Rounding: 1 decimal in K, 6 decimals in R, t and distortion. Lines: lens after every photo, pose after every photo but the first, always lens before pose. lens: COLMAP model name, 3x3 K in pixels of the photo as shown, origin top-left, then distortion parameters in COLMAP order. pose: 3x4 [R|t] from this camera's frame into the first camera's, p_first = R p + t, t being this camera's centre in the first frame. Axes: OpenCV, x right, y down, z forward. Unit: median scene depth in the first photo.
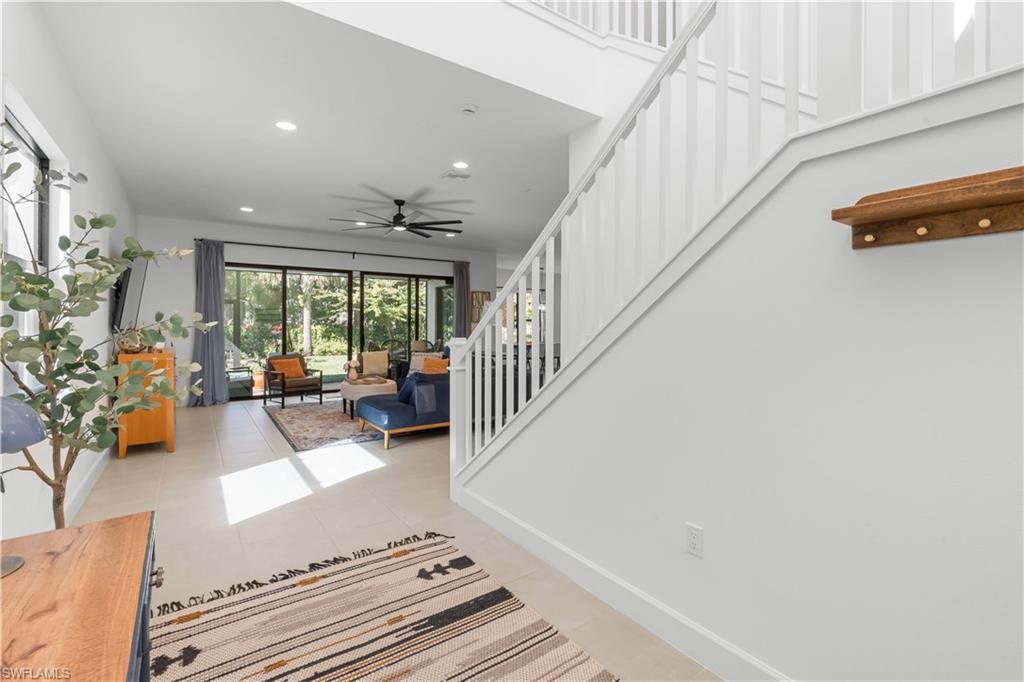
lens RADIAL K [[457.2, 0, 503.6], [0, 457.2, 321.5], [0, 0, 1]] dist [-0.009300, 0.001763]
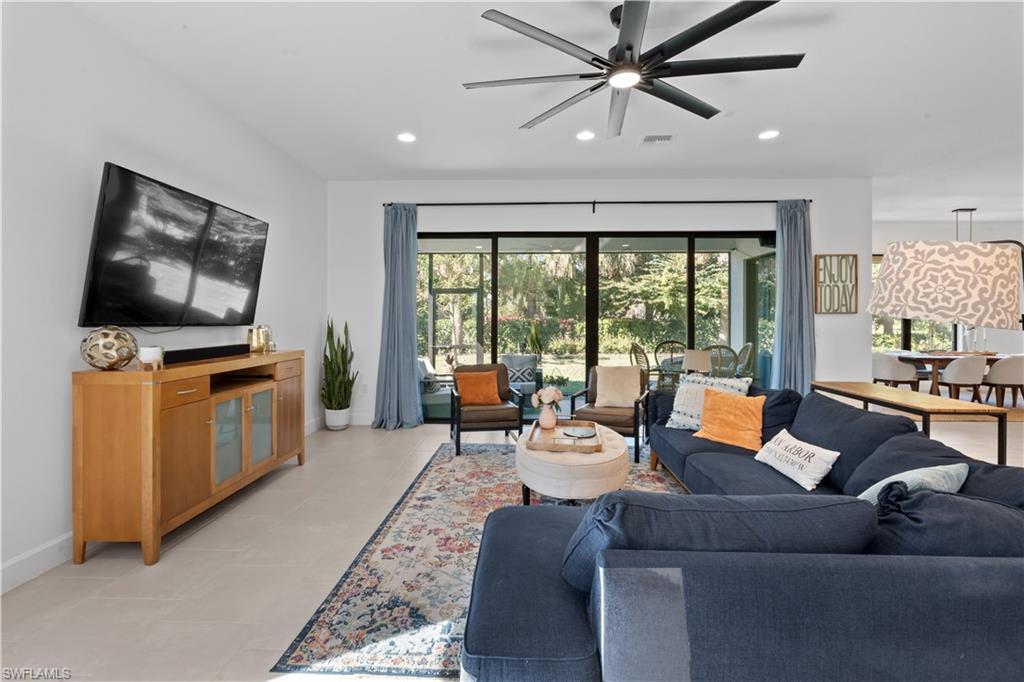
lens RADIAL K [[457.2, 0, 513.9], [0, 457.2, 314.2], [0, 0, 1]] dist [-0.009300, 0.001763]
pose [[0.807633, -0.004476, -0.589669, -0.047870], [0.002552, 0.999988, -0.004095, 0.004009], [0.589680, 0.001802, 0.807635, 0.429211]]
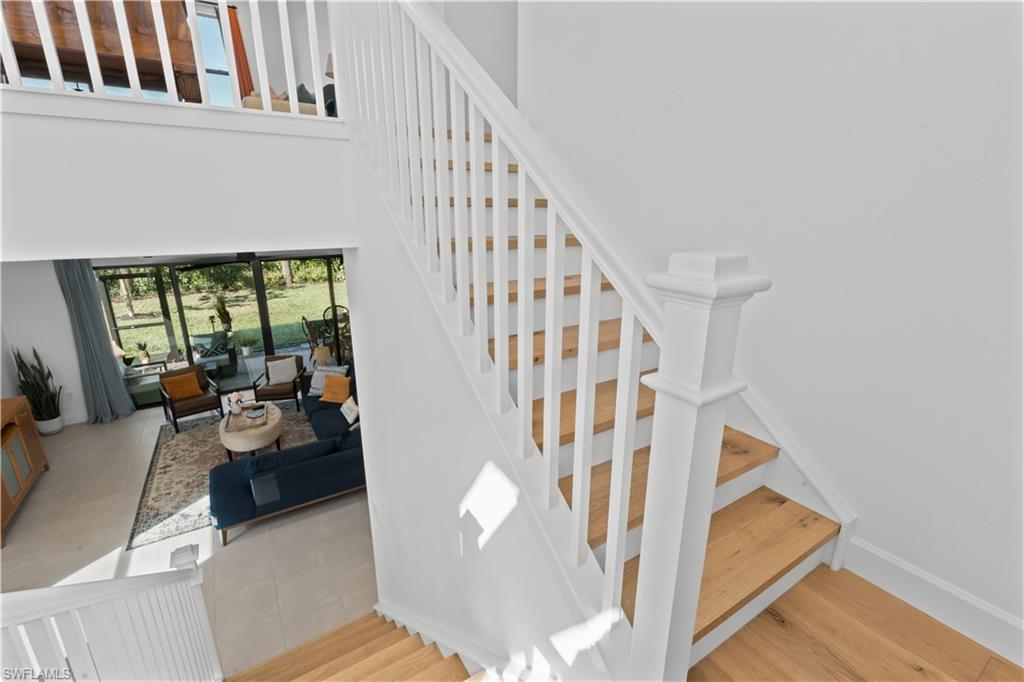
lens RADIAL K [[457.2, 0, 504.6], [0, 457.2, 343.2], [0, 0, 1]] dist [-0.009300, 0.001763]
pose [[0.998925, 0.010447, -0.045174, 0.188510], [0.003090, 0.957121, 0.289672, -0.205183], [0.046263, -0.289500, 0.956059, 0.136809]]
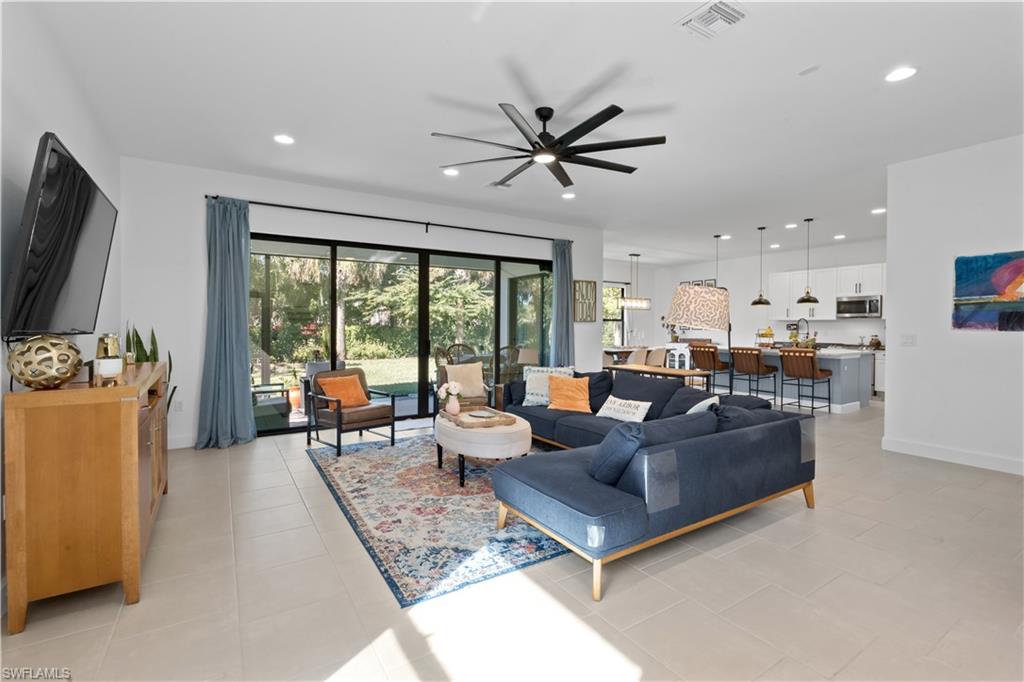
lens RADIAL K [[457.2, 0, 504.4], [0, 457.2, 324.5], [0, 0, 1]] dist [-0.009300, 0.001763]
pose [[0.999121, 0.001622, -0.041899, -0.176520], [-0.001396, 0.999984, 0.005419, 0.002639], [0.041907, -0.005356, 0.999107, 0.290732]]
